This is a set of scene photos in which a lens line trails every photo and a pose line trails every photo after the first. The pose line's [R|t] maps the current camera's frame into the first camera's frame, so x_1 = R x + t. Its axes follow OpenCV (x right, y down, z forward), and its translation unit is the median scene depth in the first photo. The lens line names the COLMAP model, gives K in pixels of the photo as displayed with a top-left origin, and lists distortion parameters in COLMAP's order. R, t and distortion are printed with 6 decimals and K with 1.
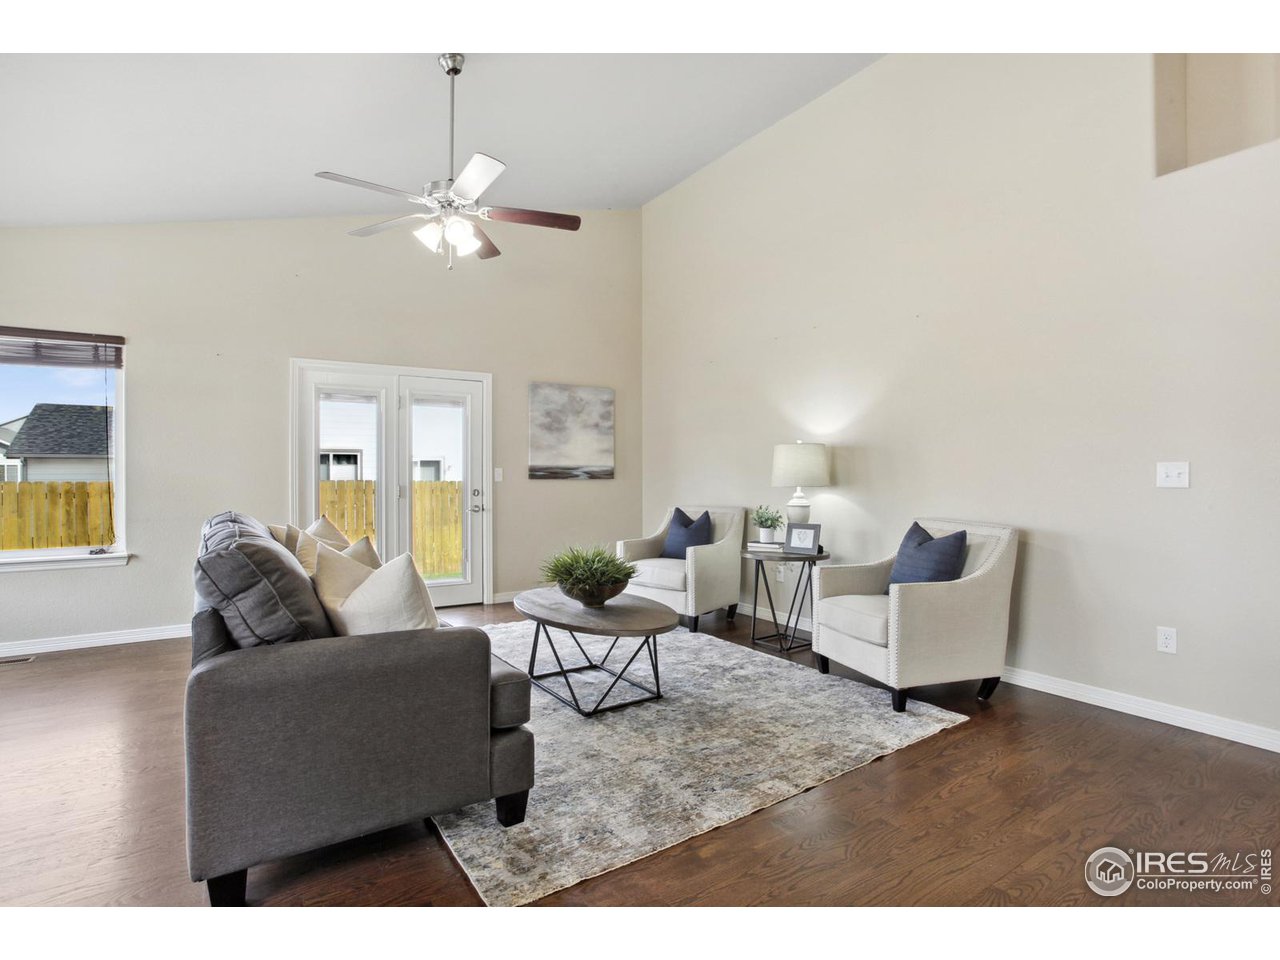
lens RADIAL K [[639.1, 0, 647.0], [0, 639.1, 473.4], [0, 0, 1]] dist [-0.042101, 0.002921]
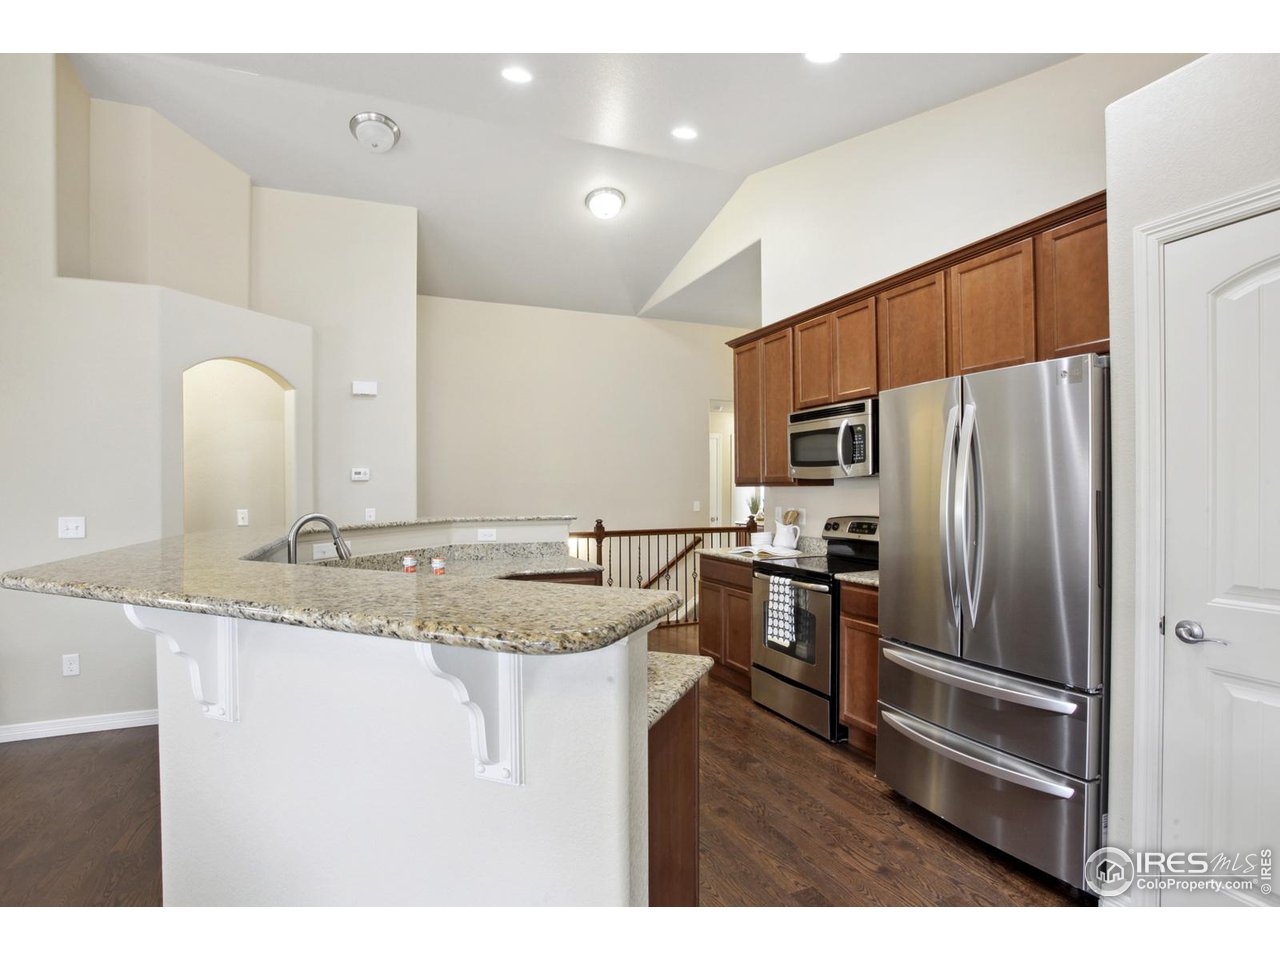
lens RADIAL K [[639.1, 0, 638.9], [0, 639.1, 482.5], [0, 0, 1]] dist [-0.042101, 0.002921]
pose [[0.179581, 0.015870, 0.983615, -0.068844], [0.000829, 0.999867, -0.016283, -0.031766], [-0.983743, 0.003739, 0.179544, -0.149186]]
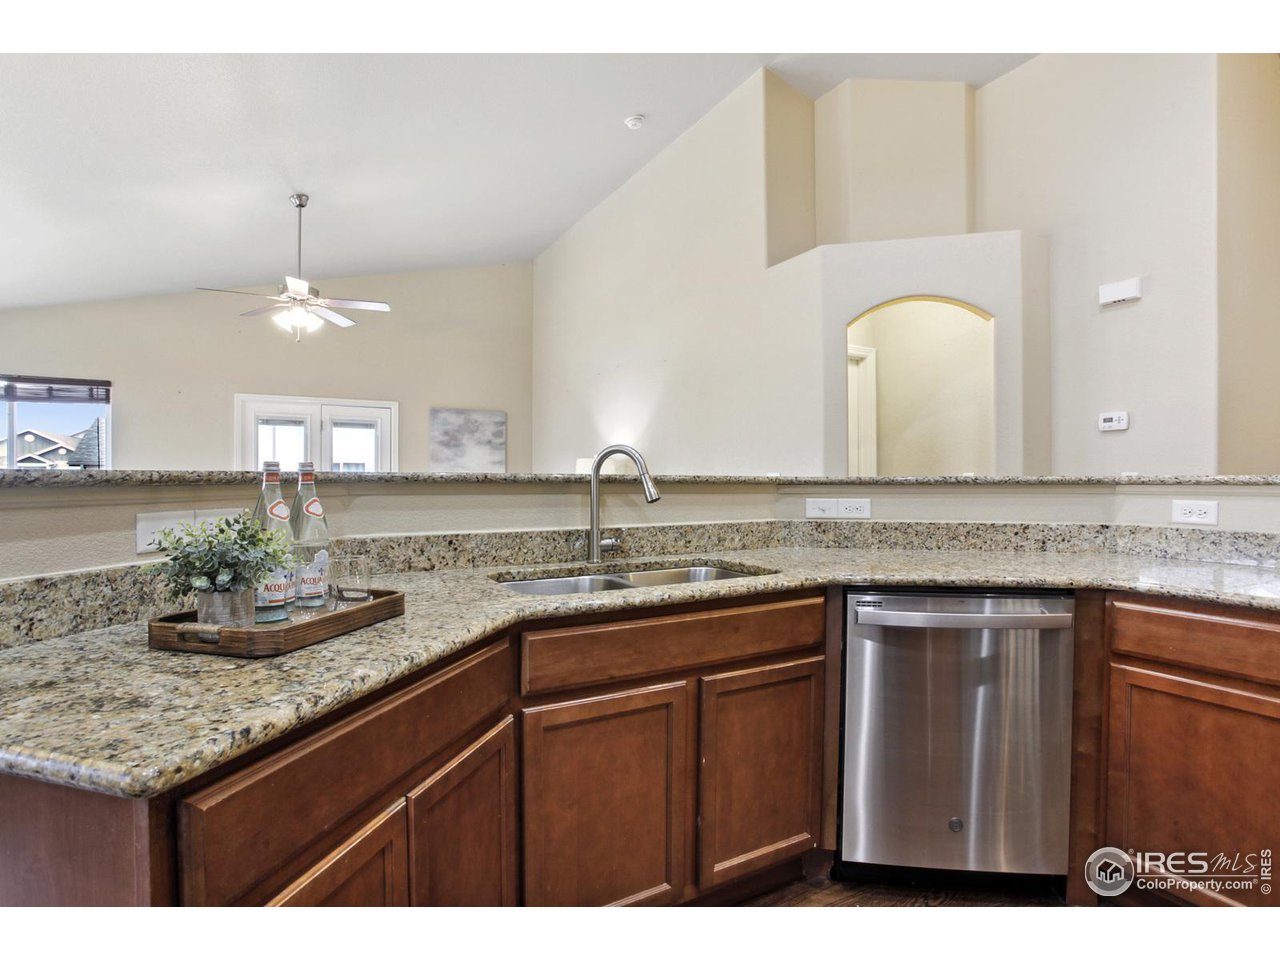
lens RADIAL K [[639.1, 0, 641.8], [0, 639.1, 482.5], [0, 0, 1]] dist [-0.042101, 0.002921]
pose [[0.997302, 0.005991, -0.073157, 0.323884], [-0.005972, 0.999982, 0.000478, 0.000772], [0.073158, -0.000040, 0.997320, -0.219916]]
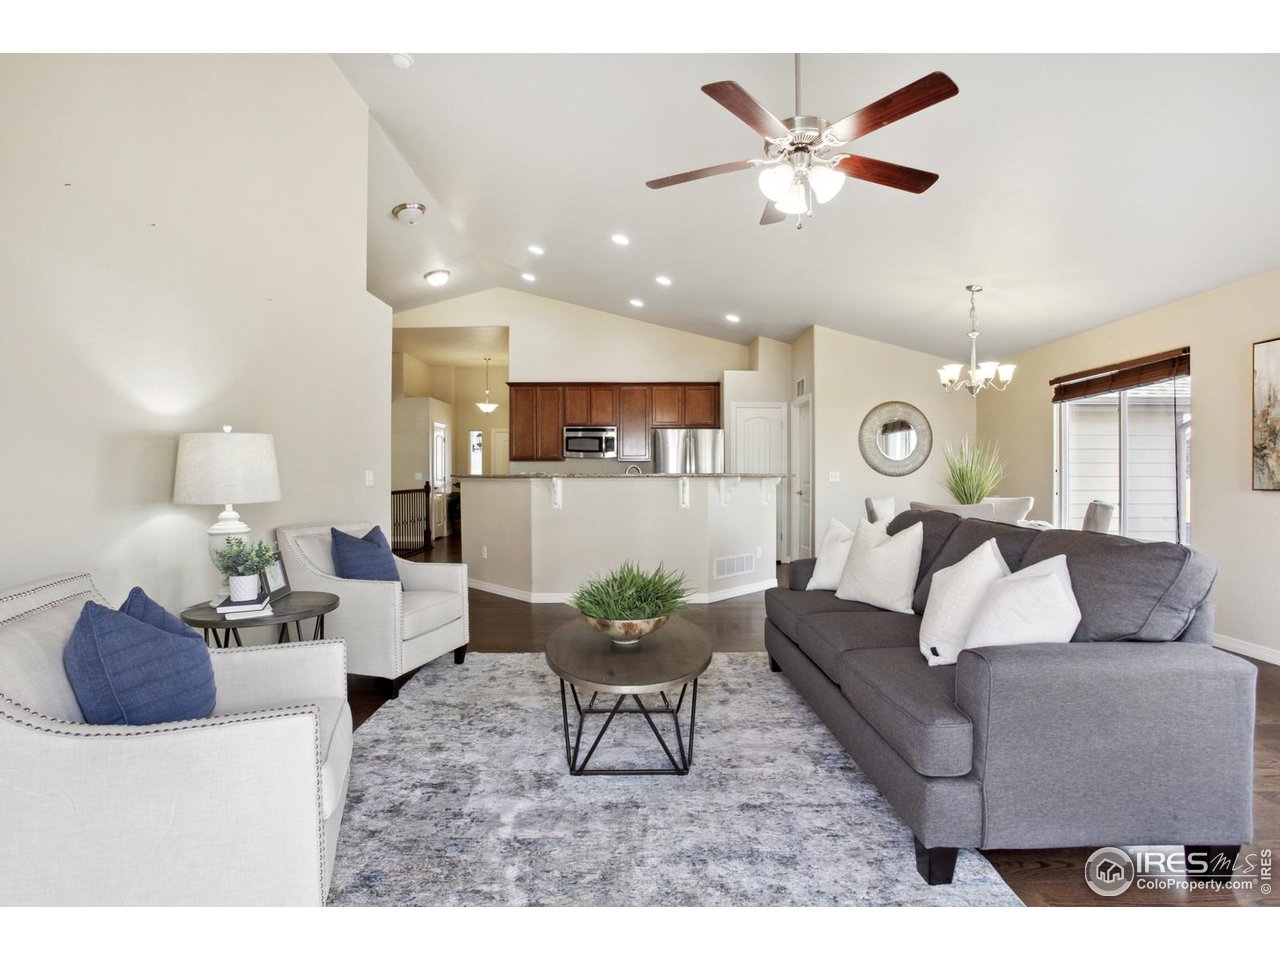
lens RADIAL K [[639.1, 0, 638.1], [0, 639.1, 478.7], [0, 0, 1]] dist [-0.042101, 0.002921]
pose [[-0.831968, 0.003137, 0.554814, -0.338602], [0.006023, 0.999976, 0.003377, -0.000435], [-0.554790, 0.006151, -0.831968, 0.994348]]
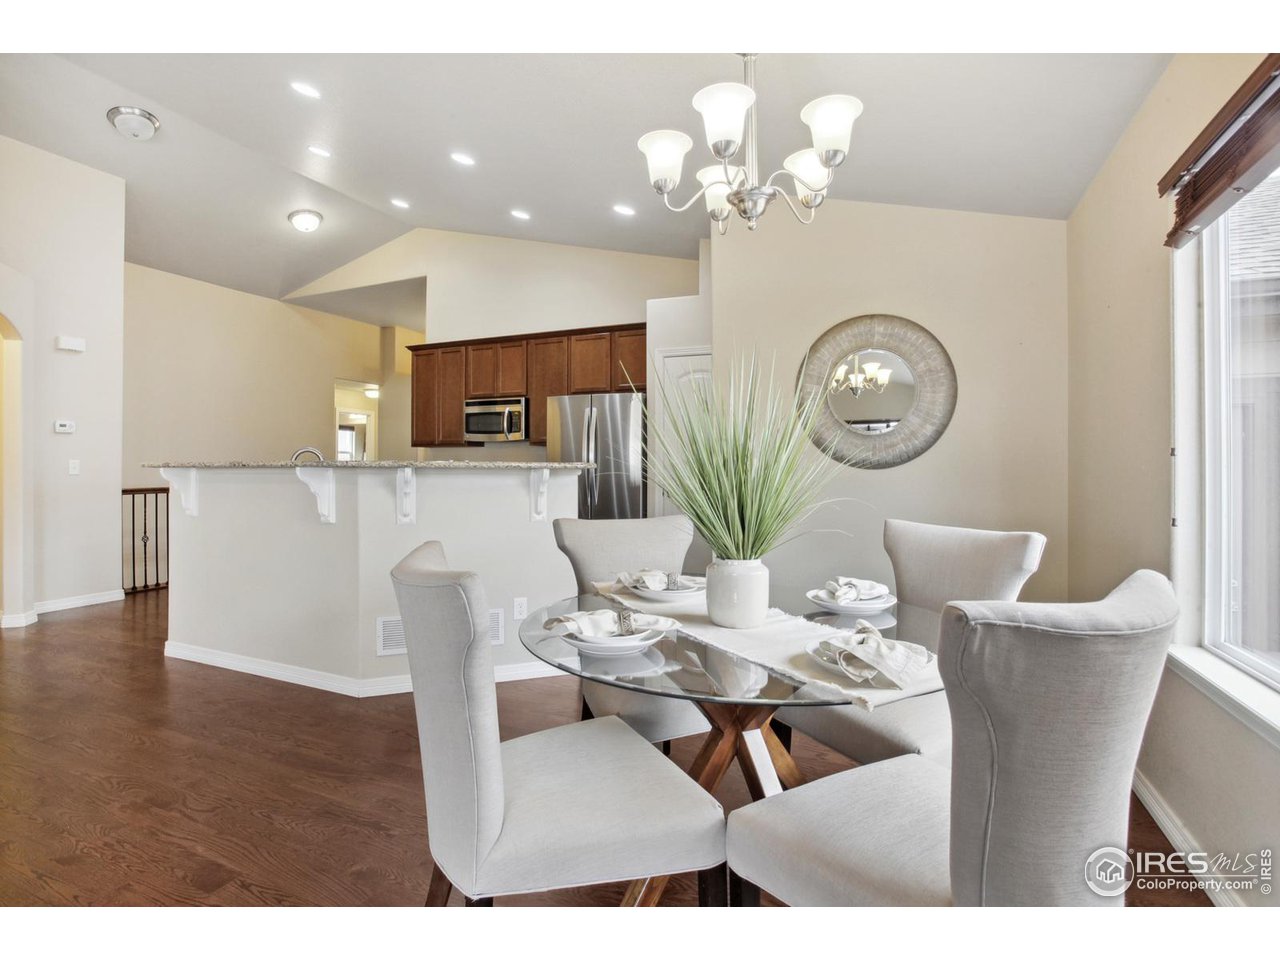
lens RADIAL K [[639.1, 0, 631.4], [0, 639.1, 468.5], [0, 0, 1]] dist [-0.042101, 0.002921]
pose [[-0.547216, 0.002757, 0.836987, -0.453934], [0.000173, 0.999995, -0.003180, 0.004683], [-0.836991, -0.001596, -0.547214, 0.185617]]
